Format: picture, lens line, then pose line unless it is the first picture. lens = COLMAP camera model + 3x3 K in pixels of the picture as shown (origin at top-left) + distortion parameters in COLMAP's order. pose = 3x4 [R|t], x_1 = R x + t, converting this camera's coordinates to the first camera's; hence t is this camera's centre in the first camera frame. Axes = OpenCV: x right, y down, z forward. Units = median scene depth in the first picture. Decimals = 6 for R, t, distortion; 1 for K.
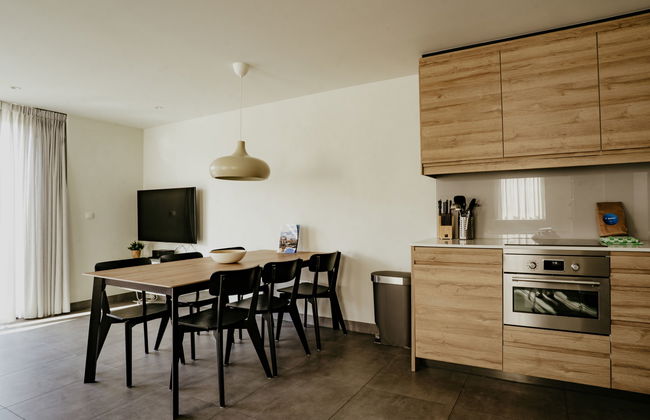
lens RADIAL K [[357.9, 0, 336.8], [0, 357.9, 208.9], [0, 0, 1]] dist [-0.073072, 0.032711]
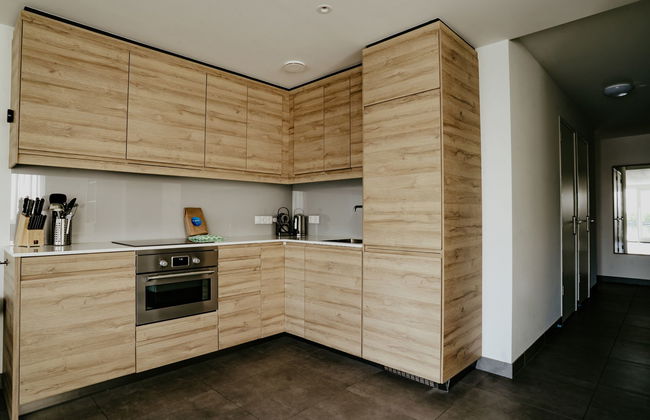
lens RADIAL K [[357.9, 0, 336.8], [0, 357.9, 208.9], [0, 0, 1]] dist [-0.073072, 0.032711]
pose [[0.293004, 0.031228, 0.955601, -0.304698], [-0.022162, 0.999420, -0.025864, 0.006932], [-0.955854, -0.013599, 0.293526, 0.152553]]
